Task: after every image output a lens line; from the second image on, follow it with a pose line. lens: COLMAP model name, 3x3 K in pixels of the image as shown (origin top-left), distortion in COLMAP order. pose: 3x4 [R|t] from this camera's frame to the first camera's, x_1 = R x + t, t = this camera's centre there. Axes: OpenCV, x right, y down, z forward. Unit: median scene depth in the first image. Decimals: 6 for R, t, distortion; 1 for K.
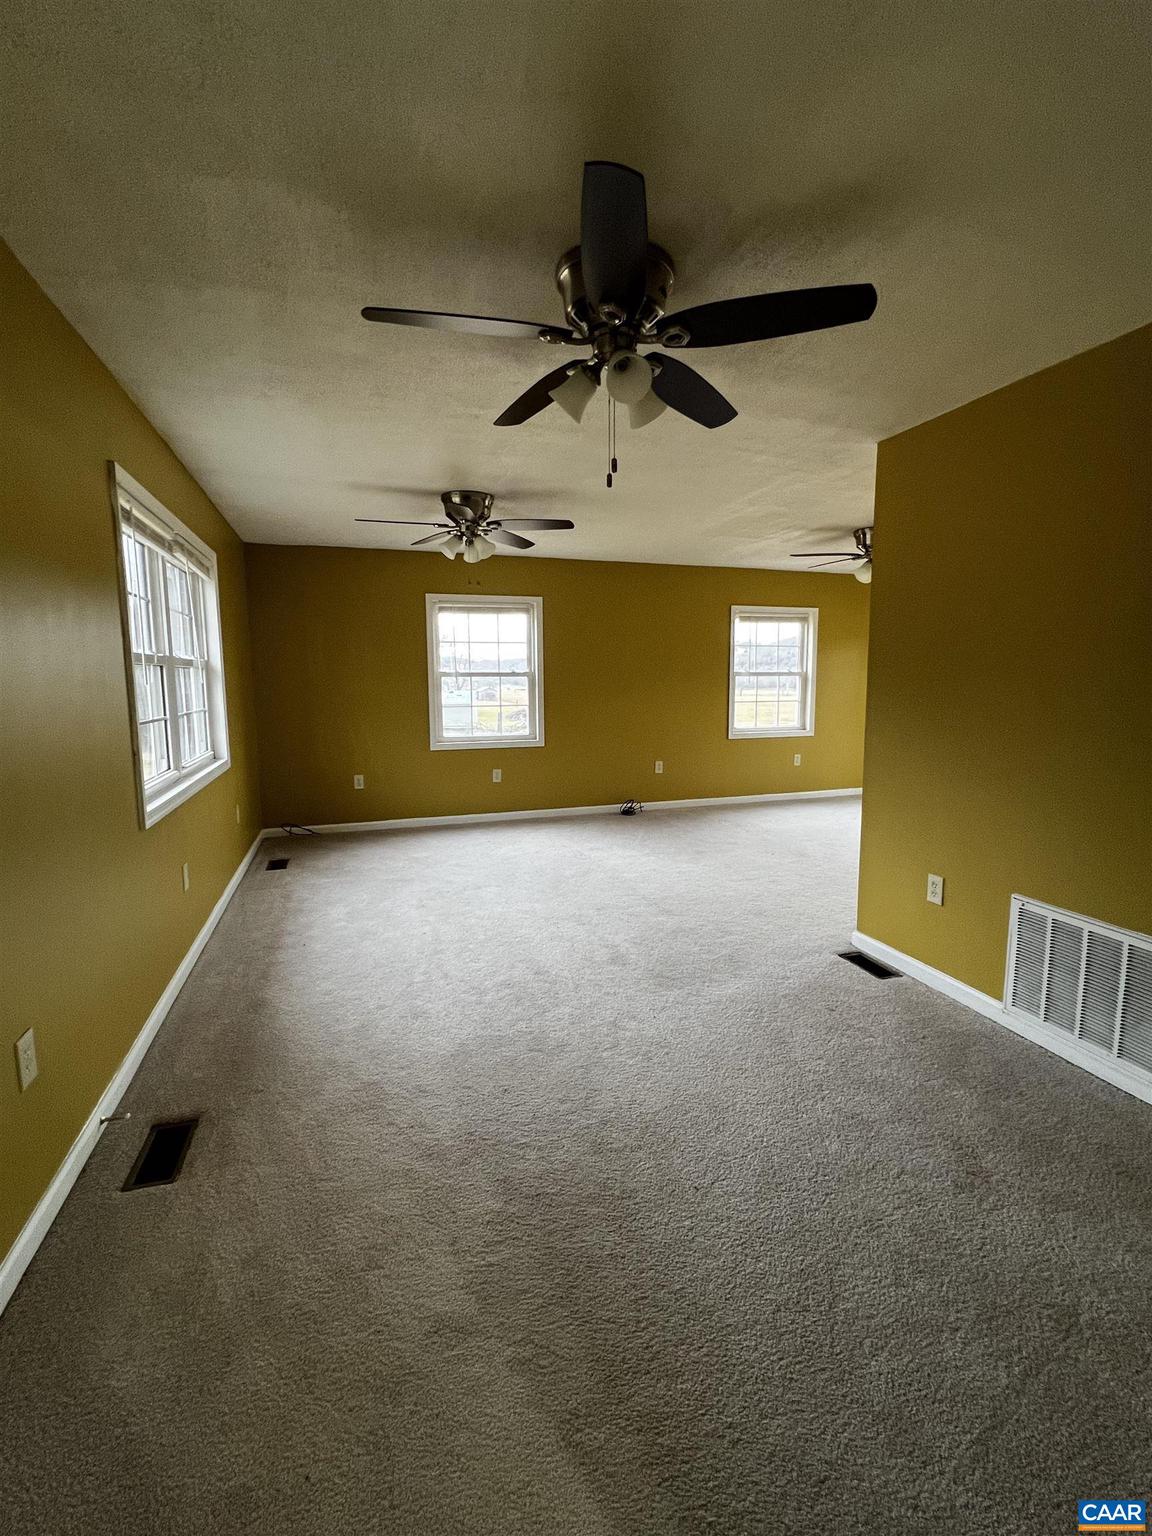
lens RADIAL K [[690.7, 0, 580.5], [0, 690.7, 779.0], [0, 0, 1]] dist [0.004194, 0.000047]
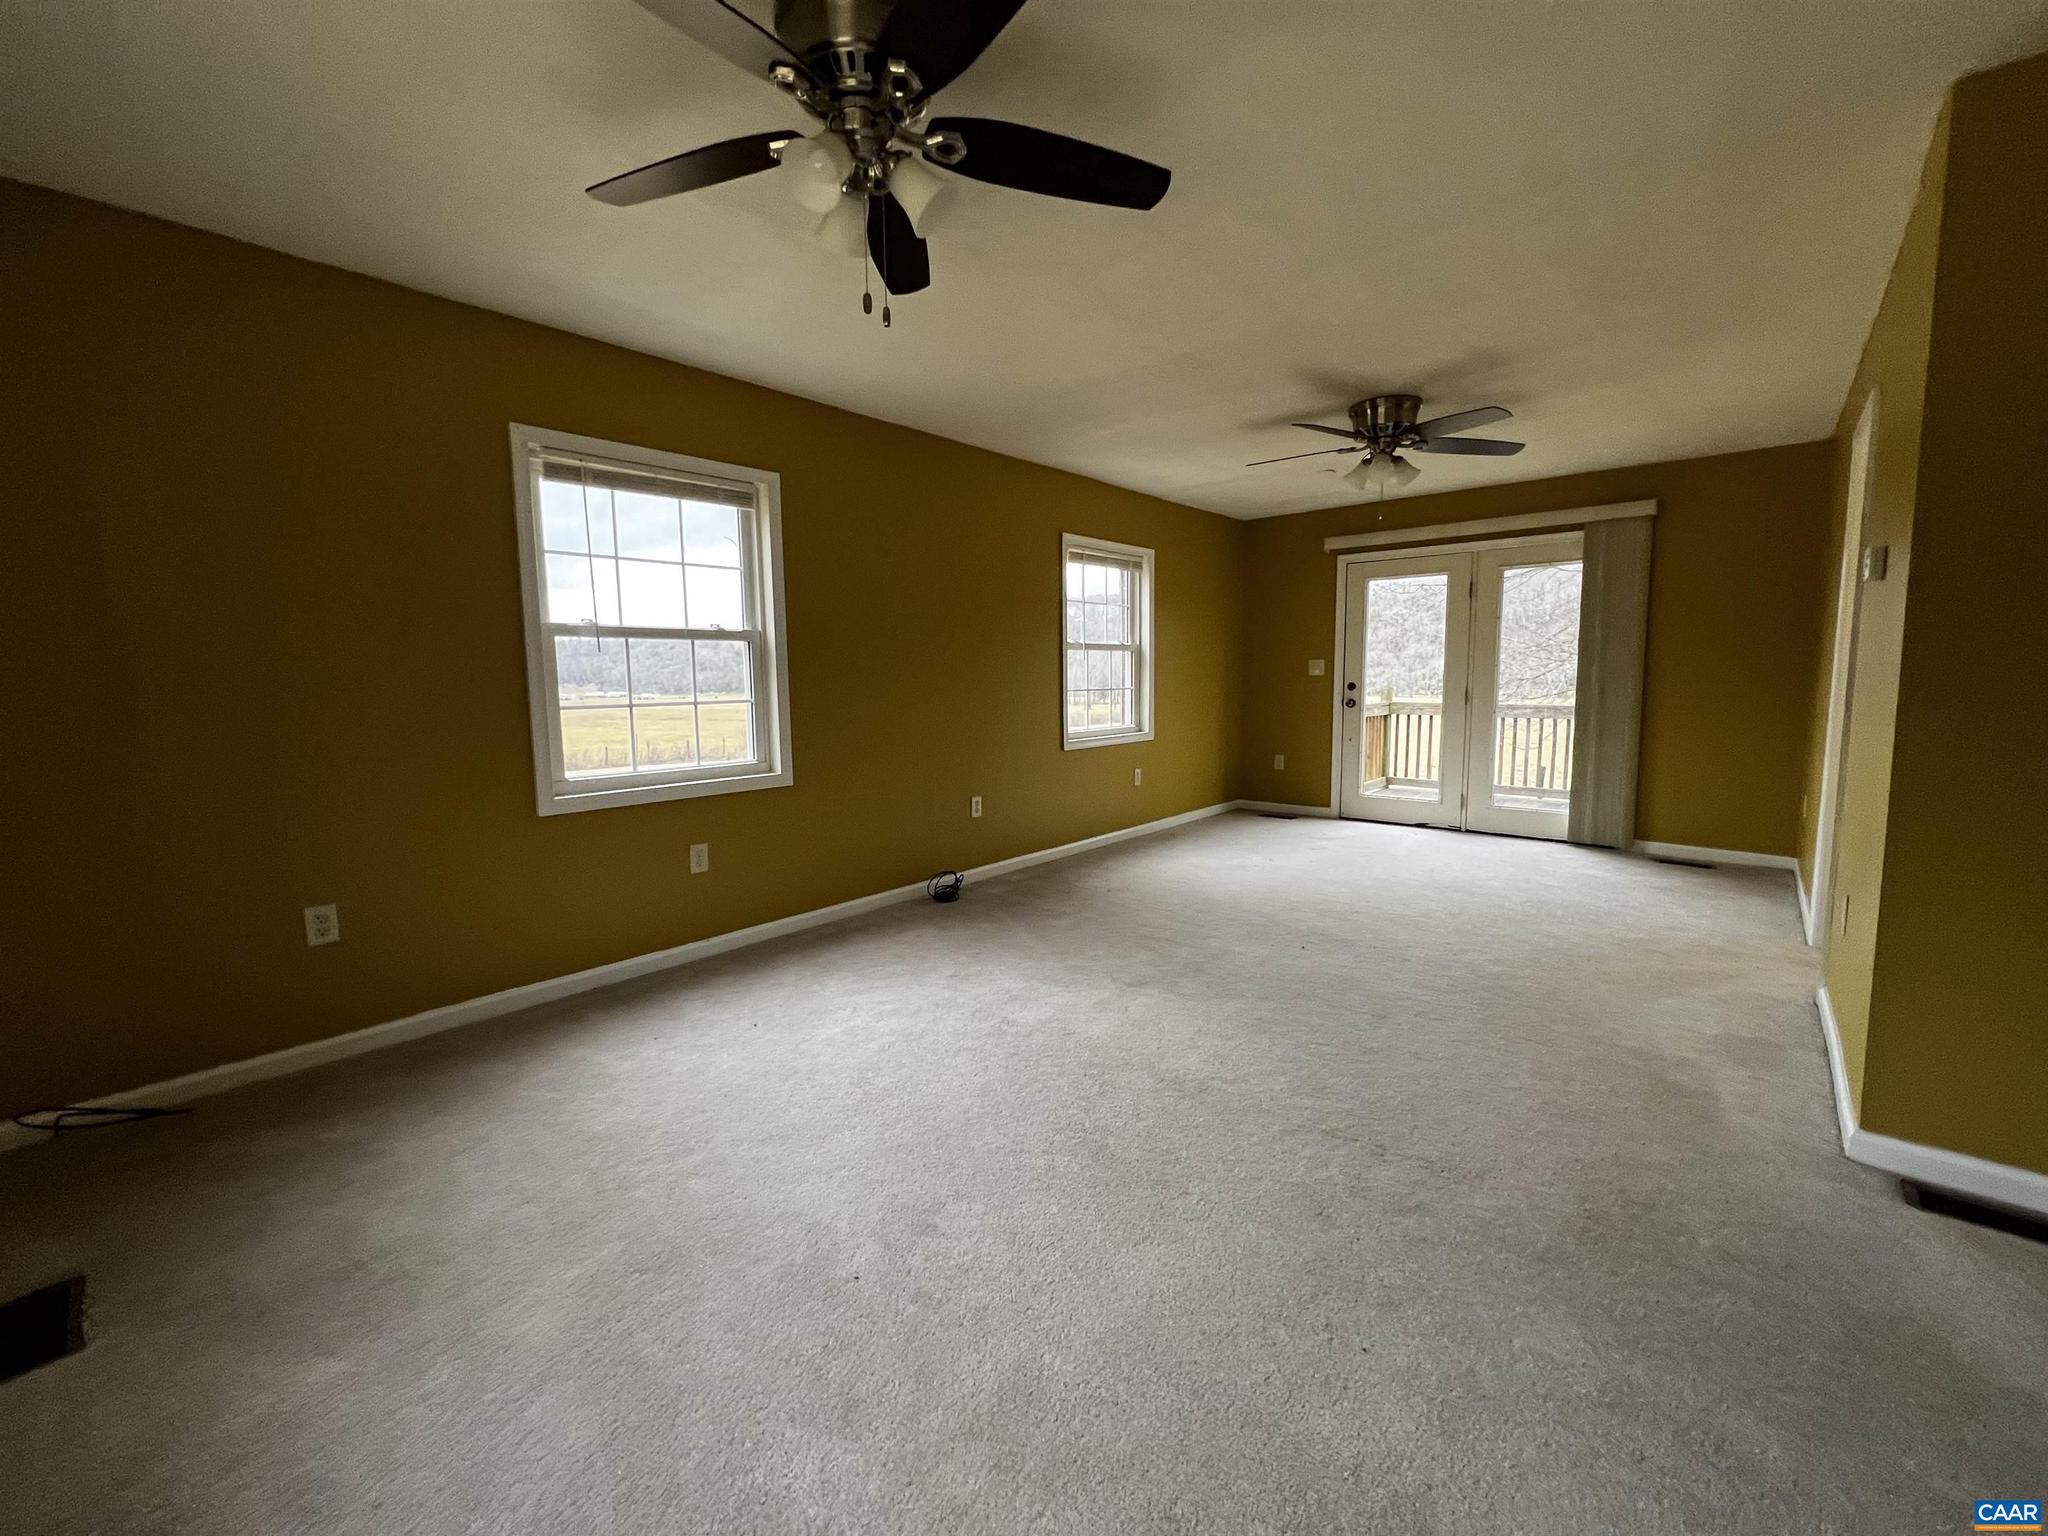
lens RADIAL K [[821.4, 0, 1011.3], [0, 821.4, 771.1], [0, 0, 1]] dist [-0.005130, 0.001440]
pose [[0.867360, -0.064601, 0.493471, -0.204565], [0.082583, 0.996476, -0.014703, -0.036713], [-0.490782, 0.053505, 0.869638, 0.432793]]
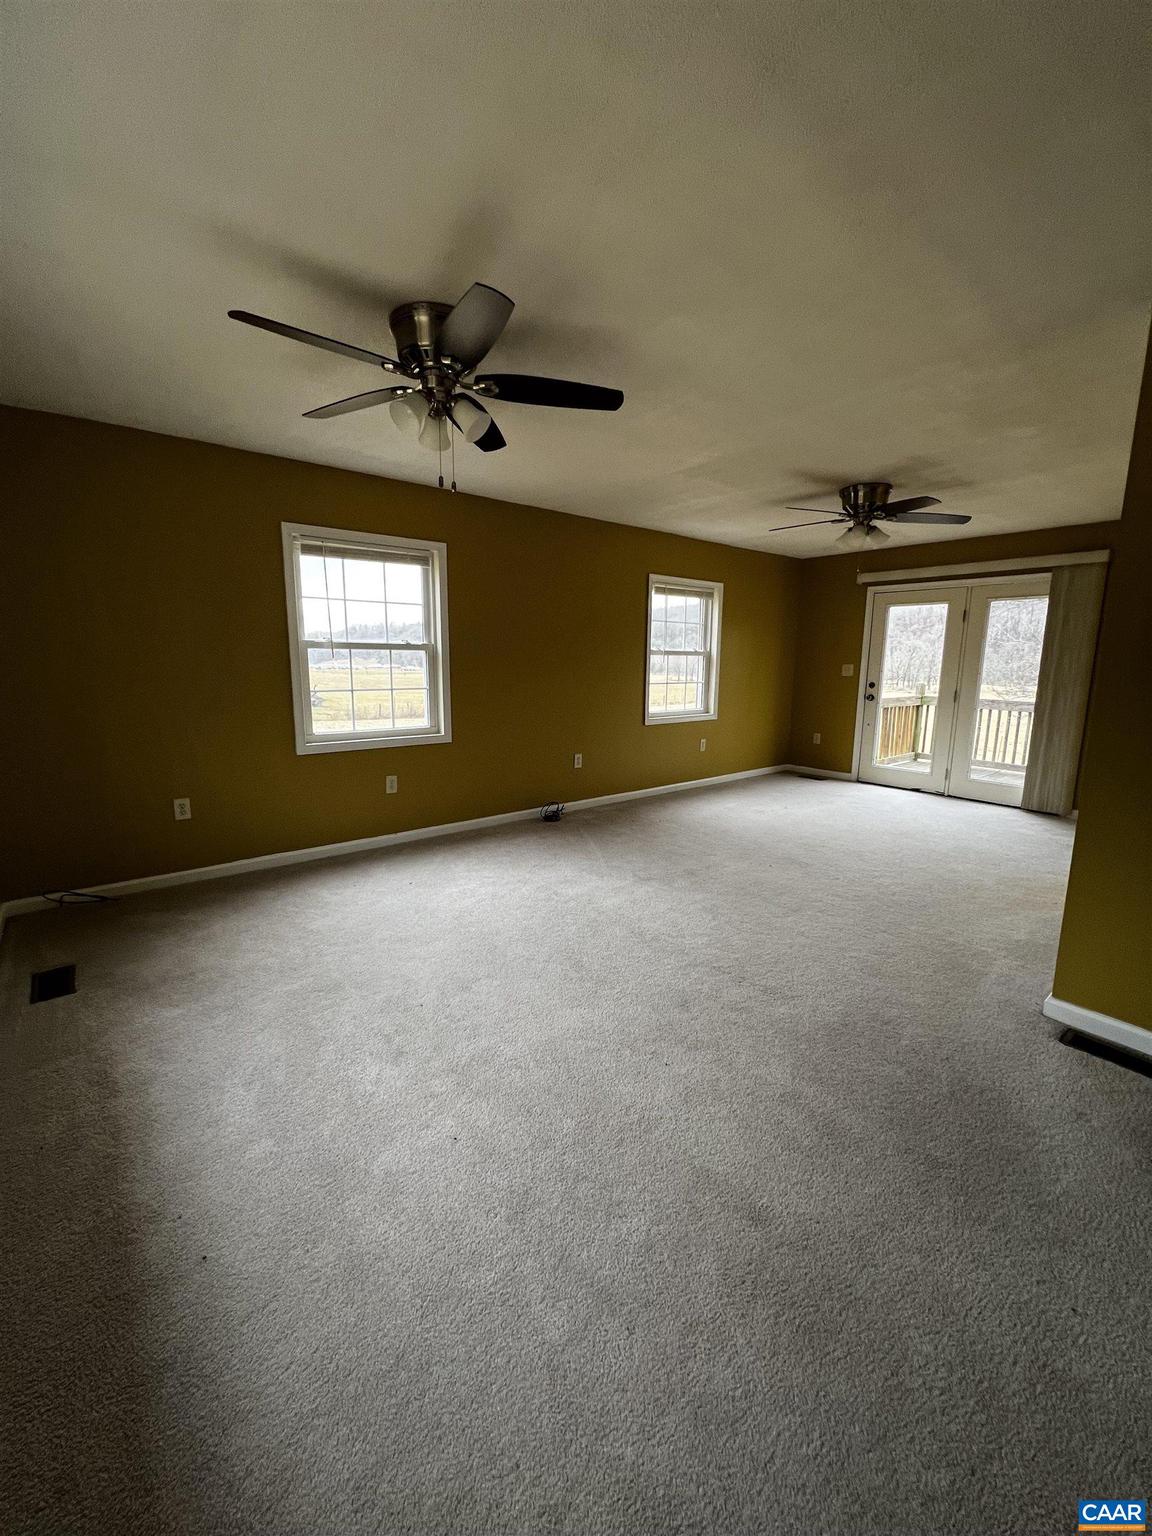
lens RADIAL K [[616.1, 0, 577.4], [0, 616.1, 772.8], [0, 0, 1]] dist [-0.005130, 0.001440]
pose [[0.934784, -0.051005, 0.351536, -0.165988], [0.037778, 0.998300, 0.044389, -0.039007], [-0.353203, -0.028214, 0.935121, 0.313718]]
